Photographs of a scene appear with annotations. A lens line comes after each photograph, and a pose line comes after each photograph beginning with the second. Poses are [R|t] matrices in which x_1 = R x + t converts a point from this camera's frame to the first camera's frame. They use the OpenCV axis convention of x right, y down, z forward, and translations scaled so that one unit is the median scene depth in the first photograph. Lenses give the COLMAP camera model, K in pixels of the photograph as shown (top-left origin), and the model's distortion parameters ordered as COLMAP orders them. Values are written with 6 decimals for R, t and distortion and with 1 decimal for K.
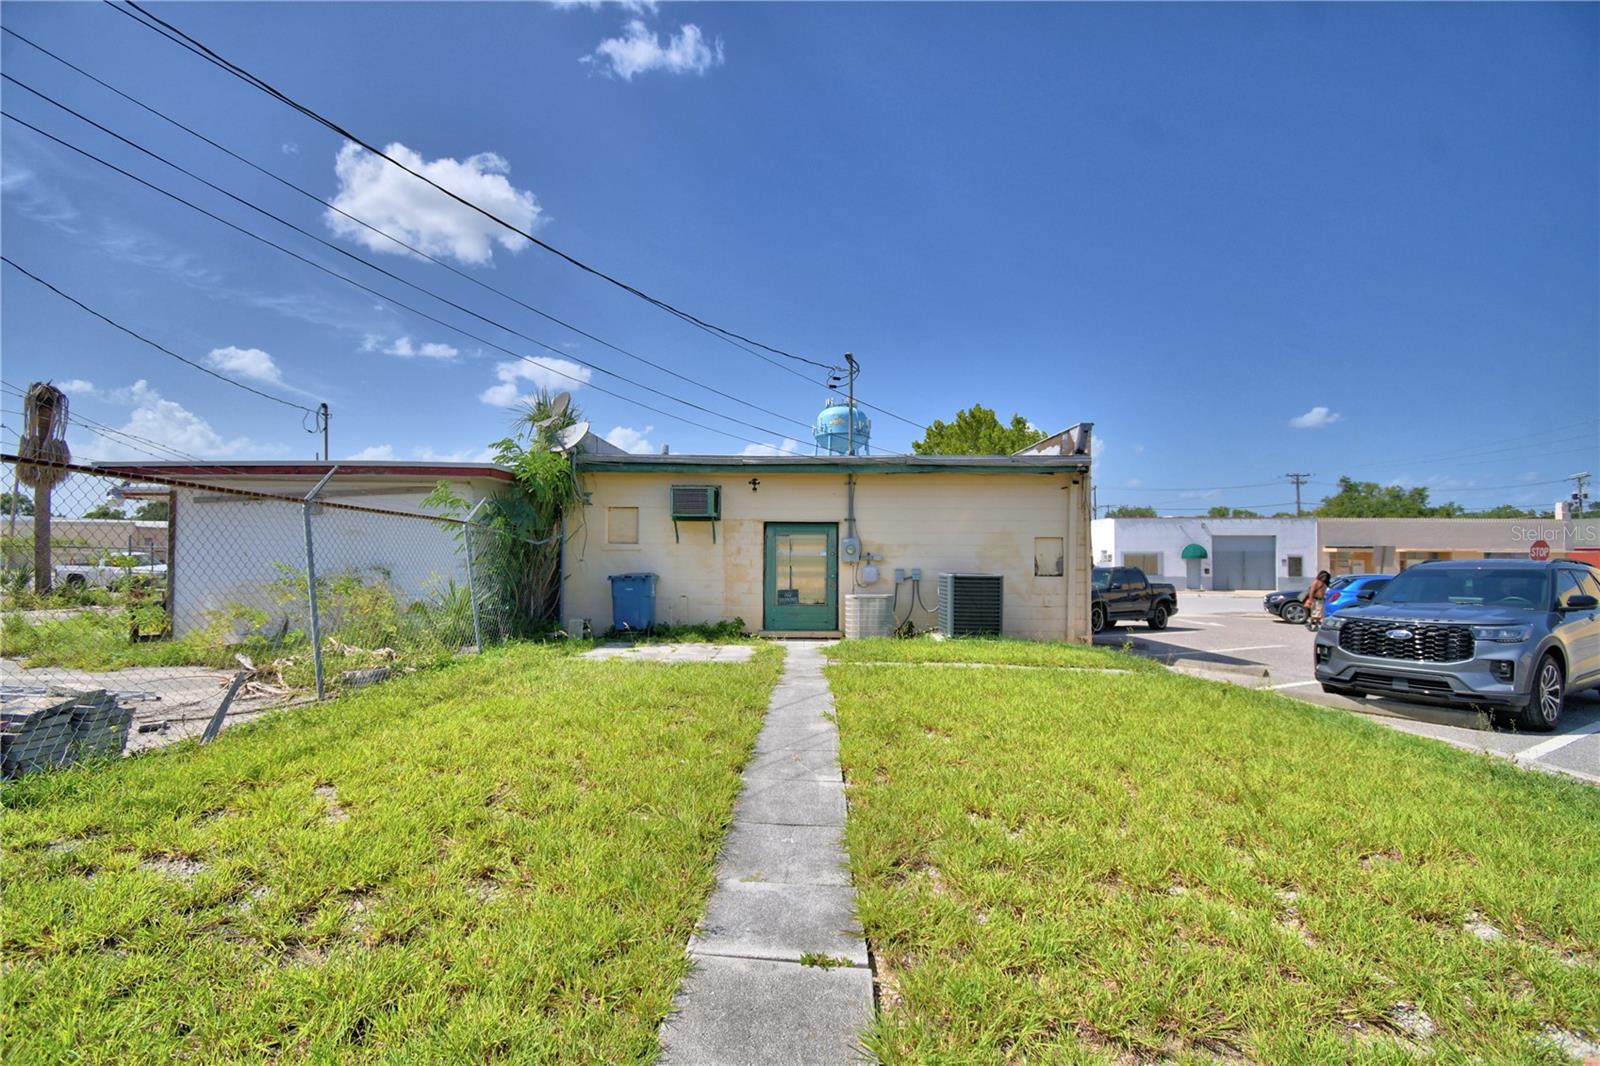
lens RADIAL K [[701.4, 0, 798.1], [0, 701.4, 533.1], [0, 0, 1]] dist [0.021375, -0.027041]
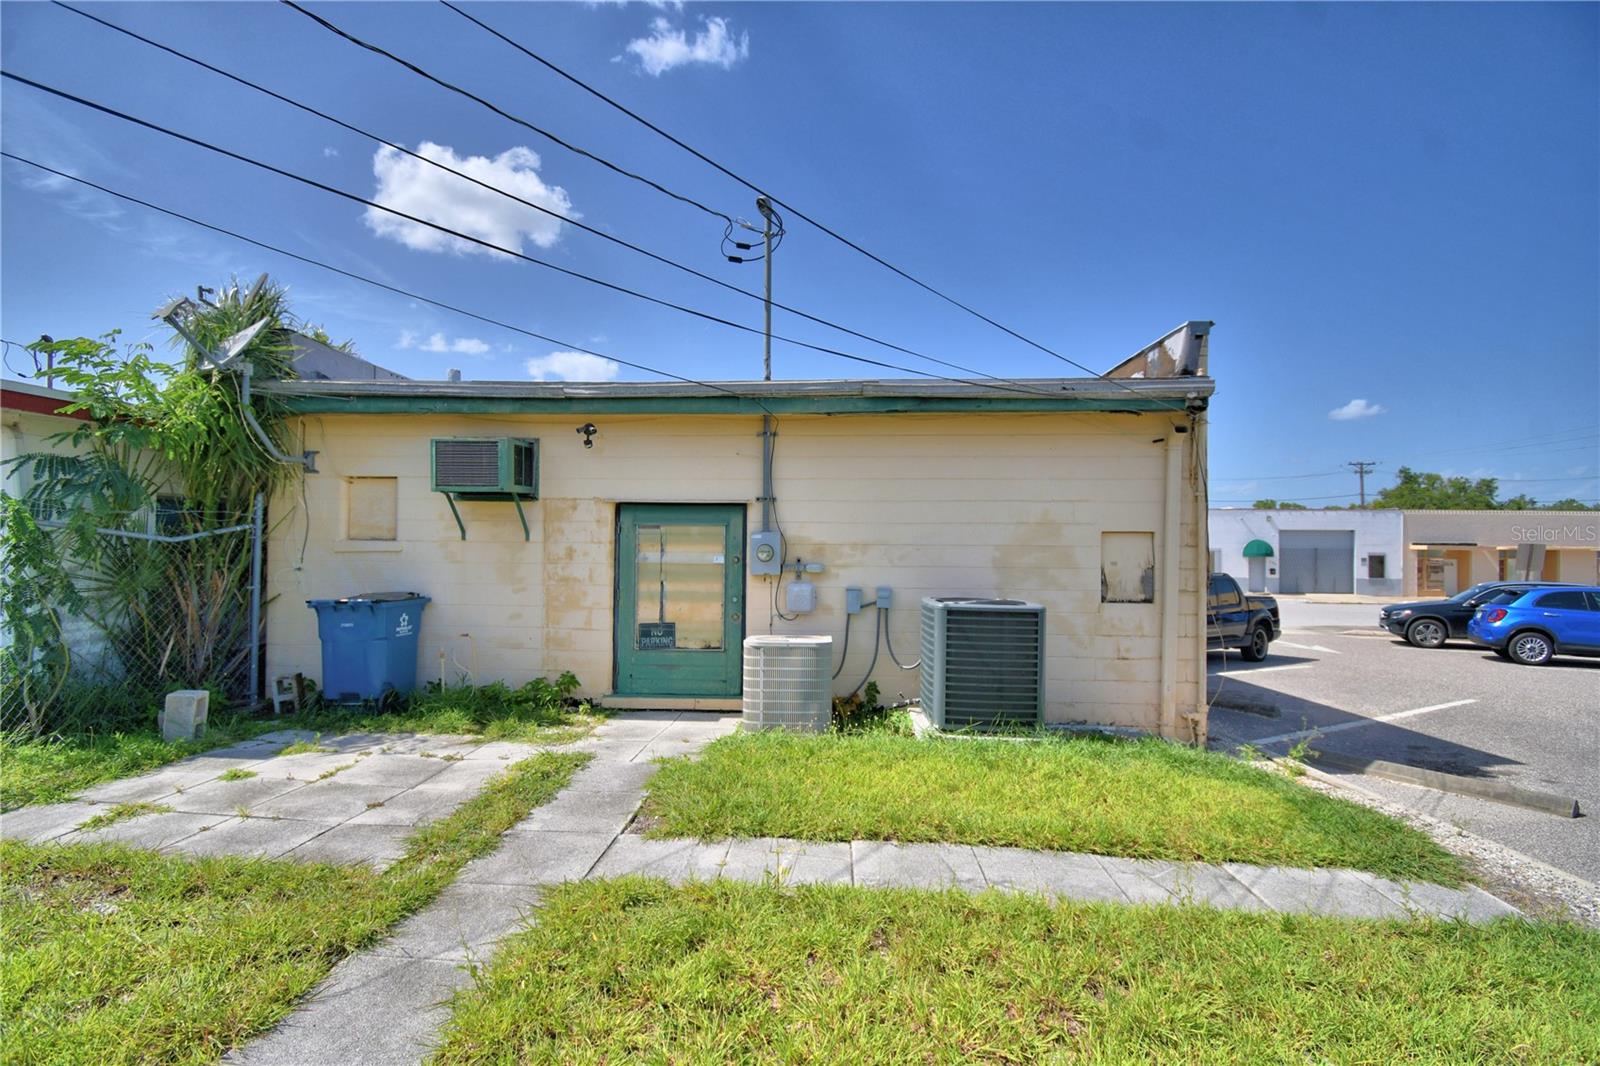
lens RADIAL K [[682.9, 0, 801.3], [0, 682.9, 526.3], [0, 0, 1]] dist [0.000157, -0.000038]
pose [[0.999206, 0.003597, -0.039667, 0.080899], [-0.003577, 0.999993, 0.000579, 0.001442], [0.039669, -0.000436, 0.999213, 0.299708]]
